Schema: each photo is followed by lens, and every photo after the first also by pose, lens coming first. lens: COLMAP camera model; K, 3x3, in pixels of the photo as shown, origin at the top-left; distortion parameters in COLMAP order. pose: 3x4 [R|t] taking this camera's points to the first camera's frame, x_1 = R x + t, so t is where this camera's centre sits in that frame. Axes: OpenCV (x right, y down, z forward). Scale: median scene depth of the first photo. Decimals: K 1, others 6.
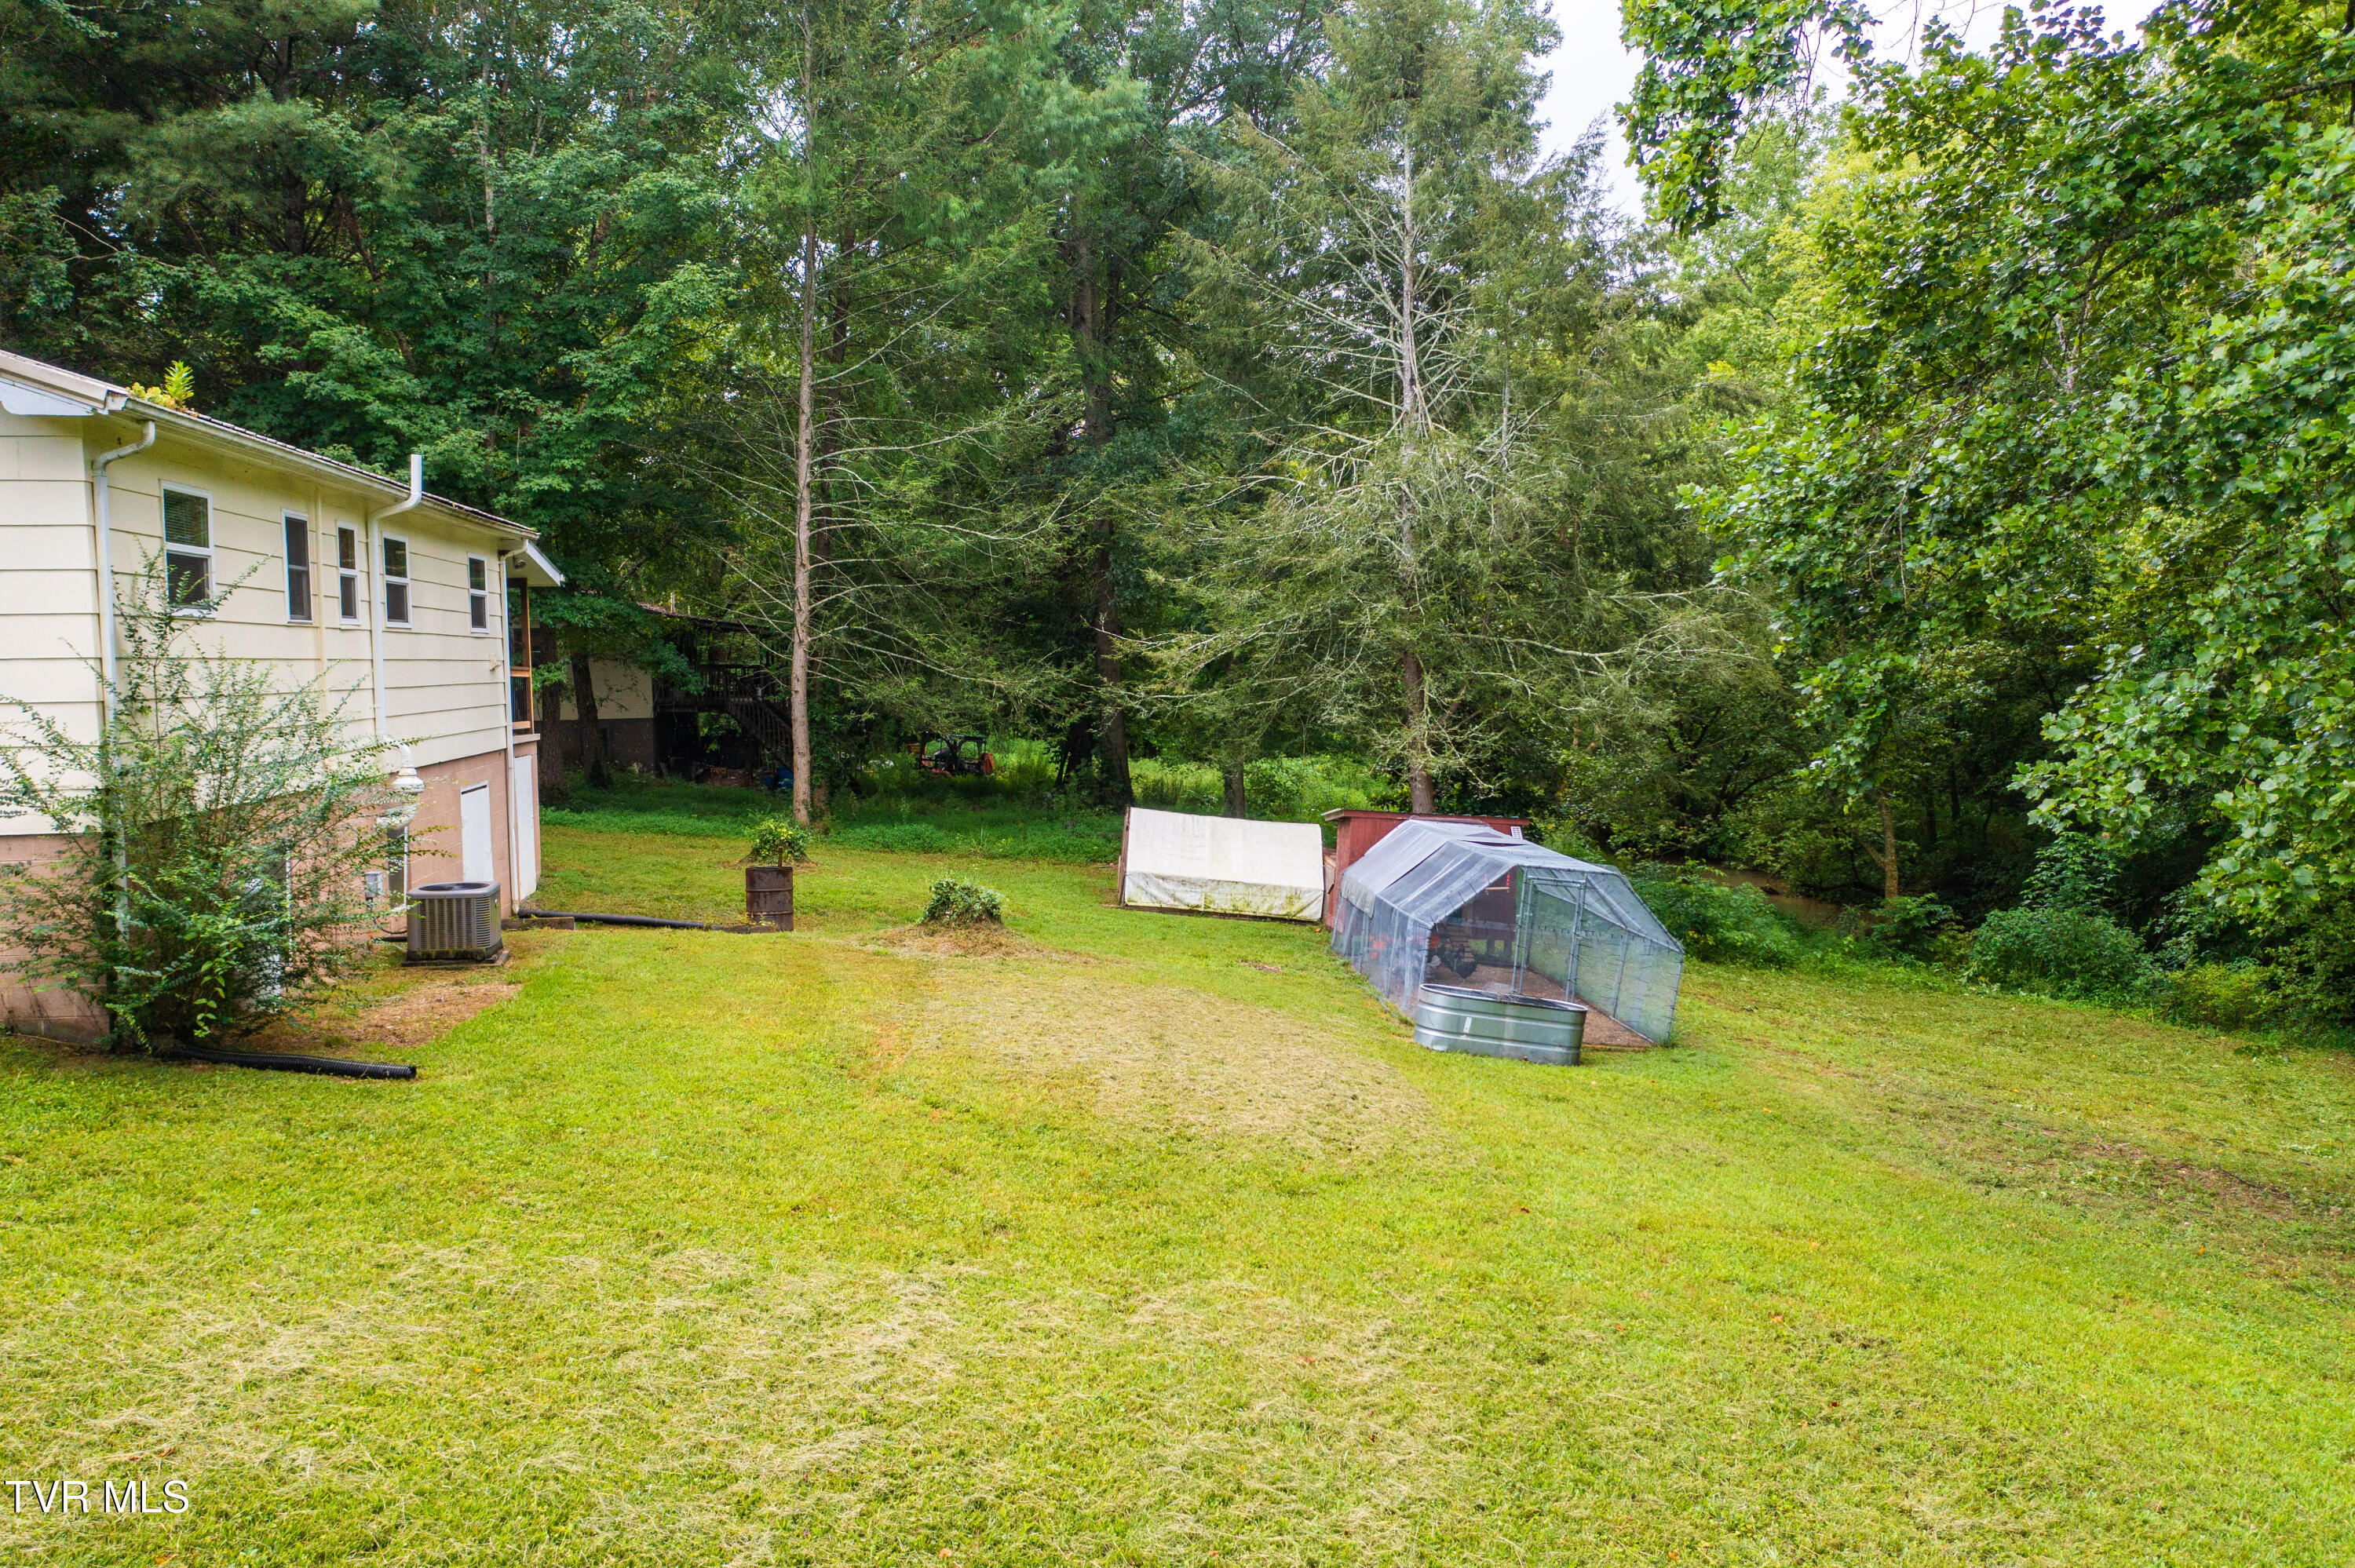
lens RADIAL K [[1866.4, 0, 1179.4], [0, 1866.4, 781.4], [0, 0, 1]] dist [-0.002512, 0.017011]
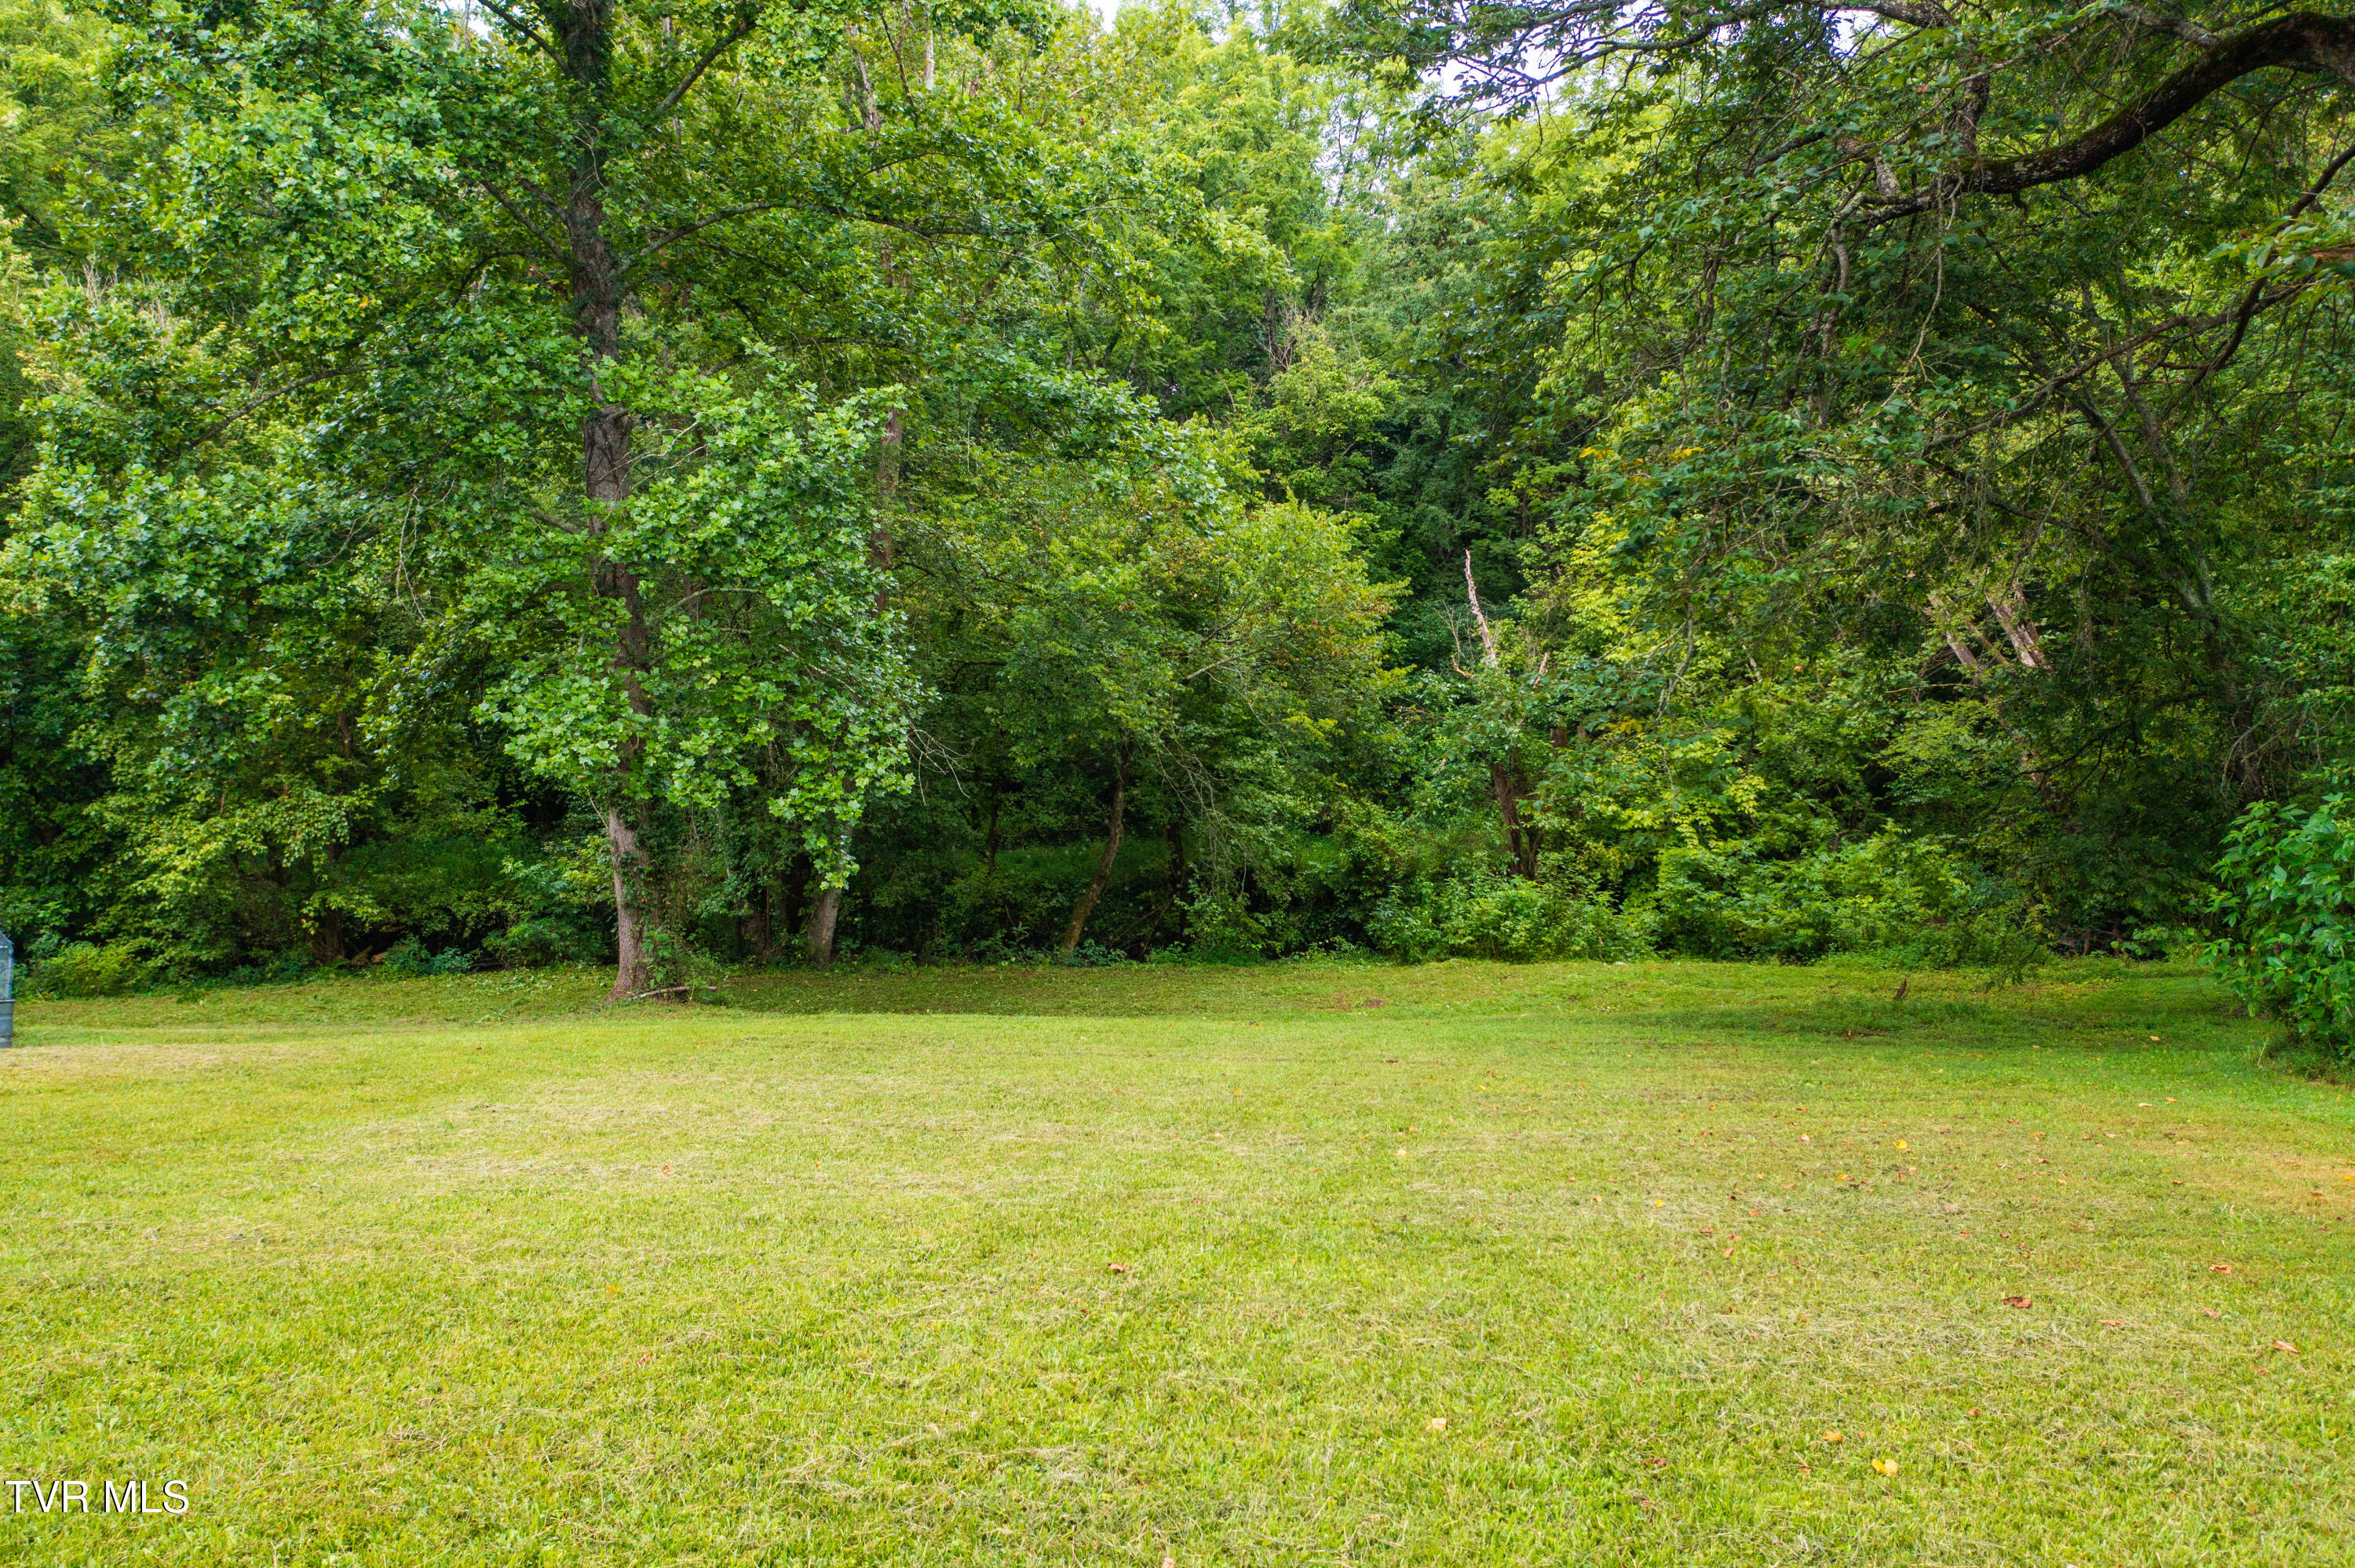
lens RADIAL K [[1866.4, 0, 1180.5], [0, 1866.4, 783.4], [0, 0, 1]] dist [-0.002512, 0.017011]
pose [[0.235201, -0.057409, 0.970250, -0.442200], [0.080517, 0.995974, 0.039413, 0.005689], [-0.968606, 0.068851, 0.238877, 0.052693]]
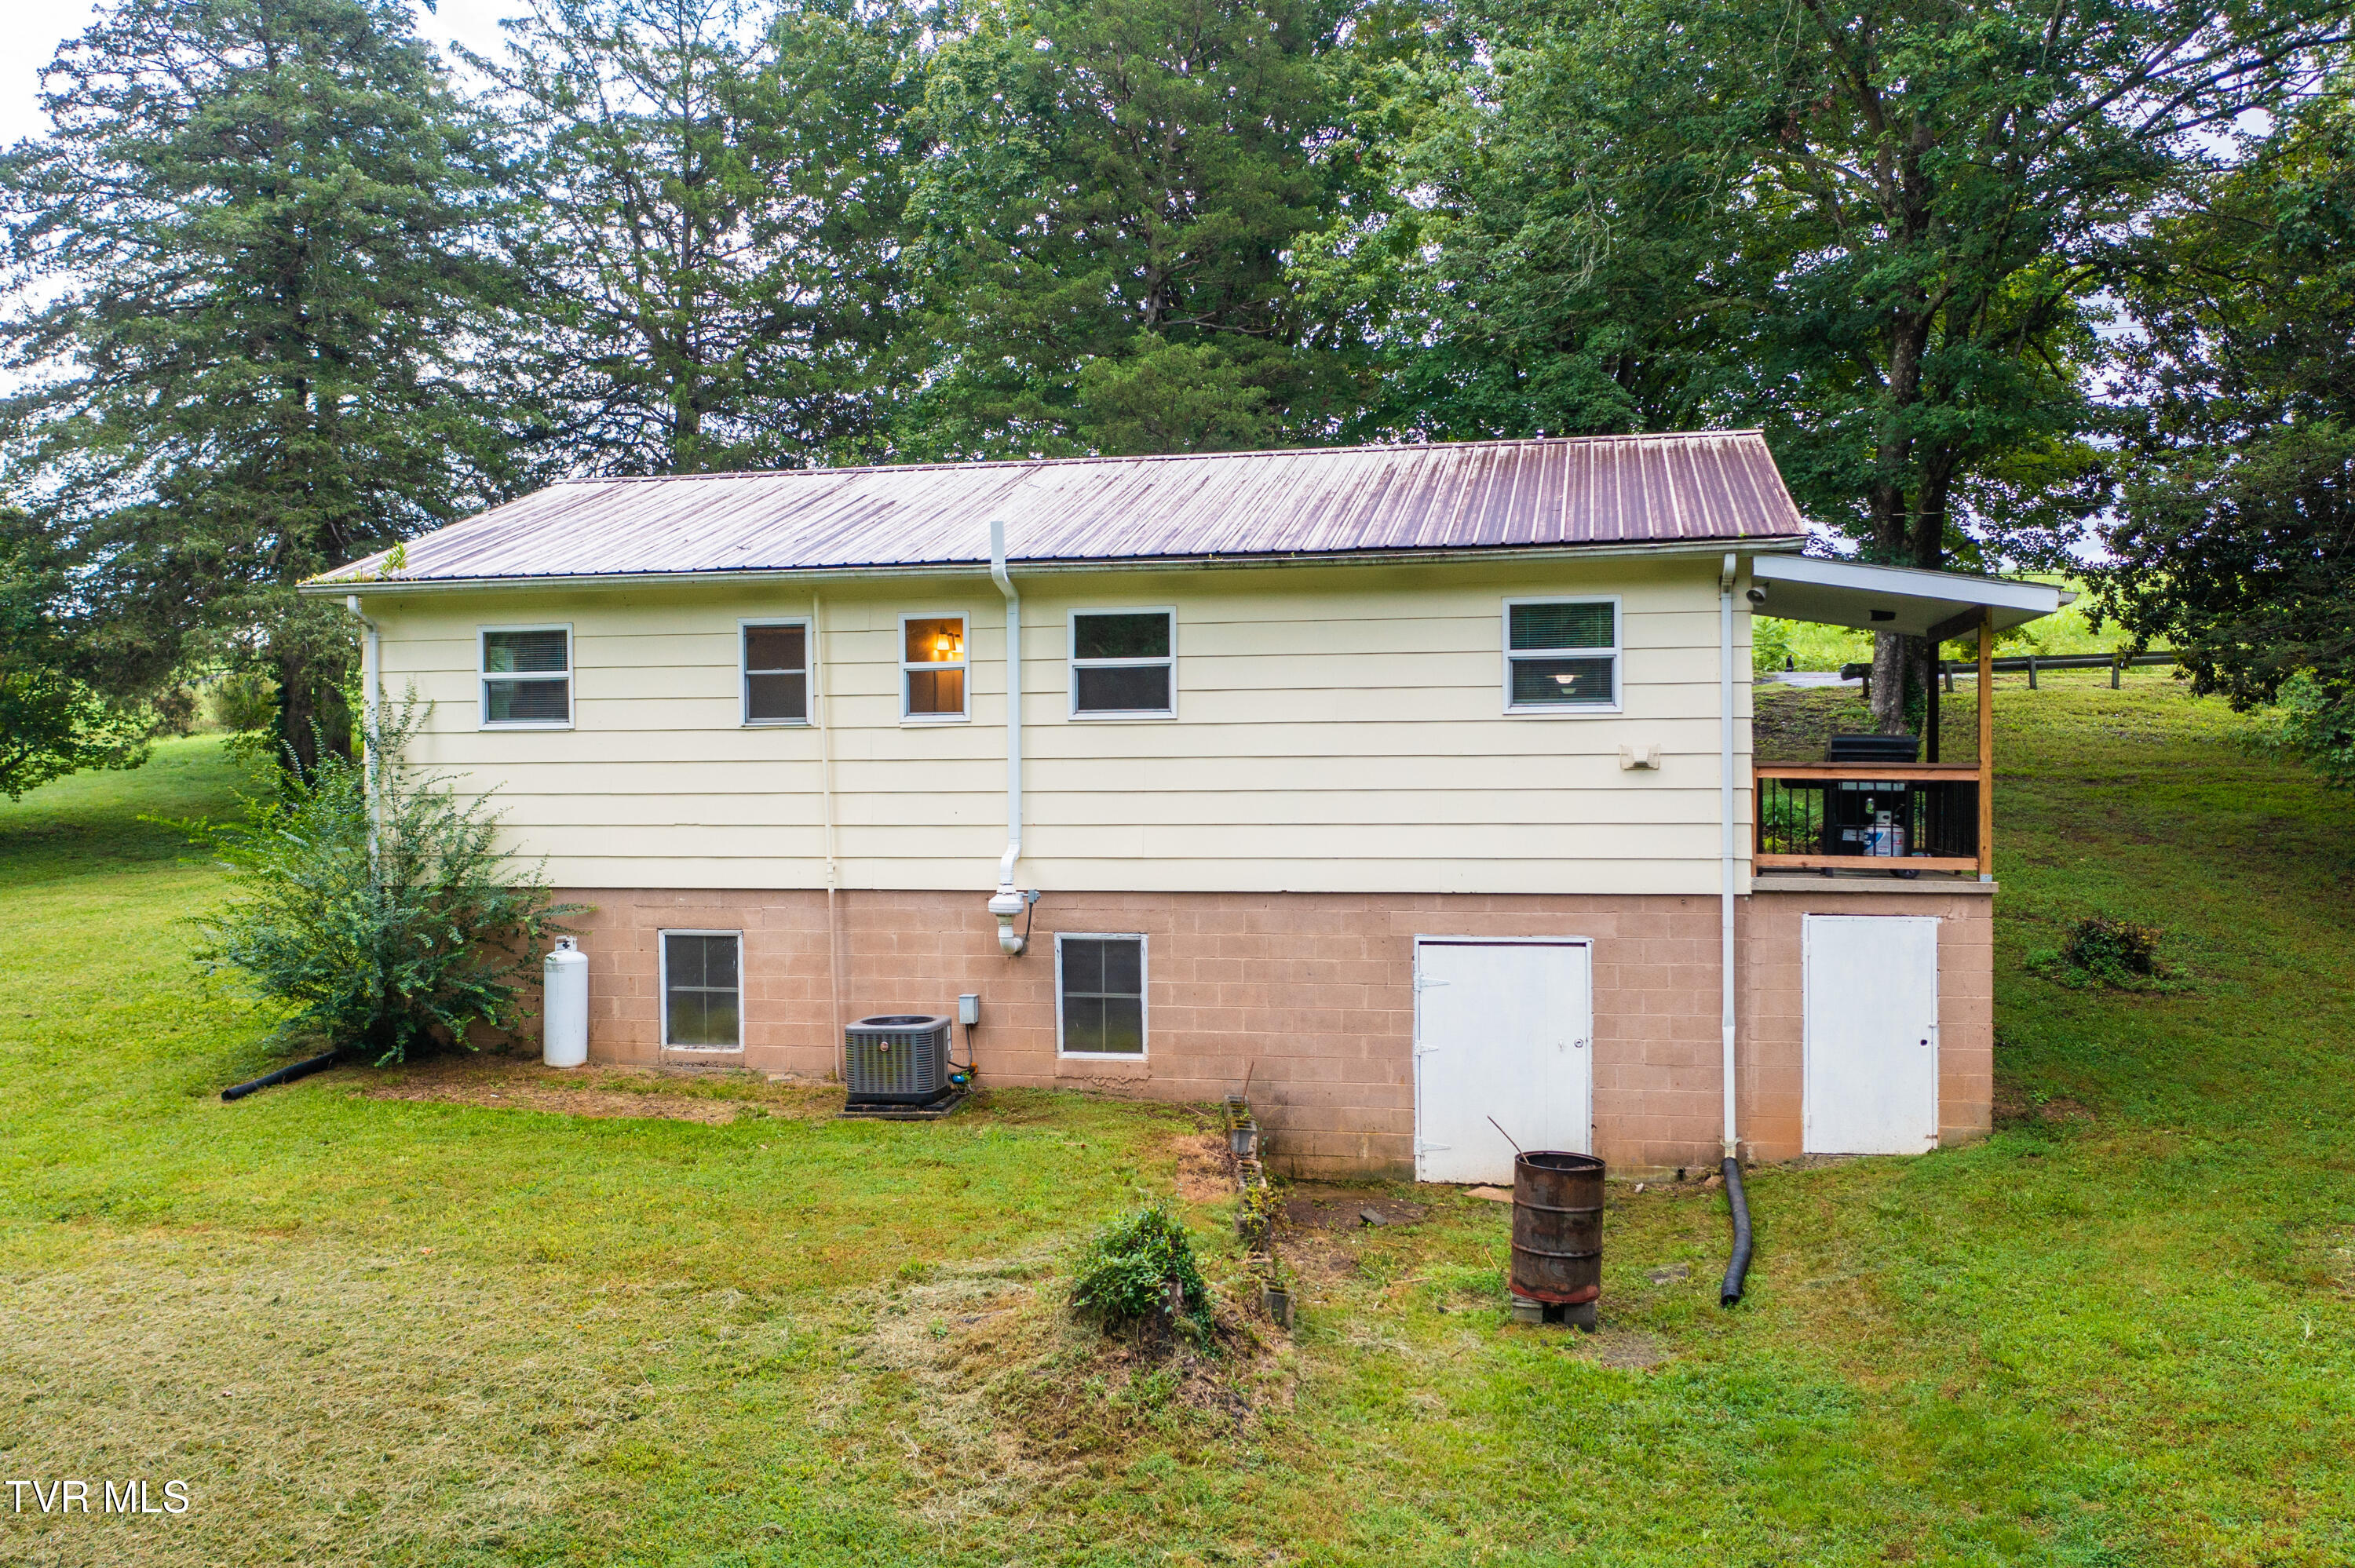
lens RADIAL K [[1866.4, 0, 1186.6], [0, 1866.4, 624.3], [0, 0, 1]] dist [-0.002512, 0.017011]
pose [[-0.321803, 0.061124, -0.944832, 0.232053], [-0.028811, 0.996820, 0.074299, -0.124046], [0.946368, 0.051131, -0.319019, 0.857424]]
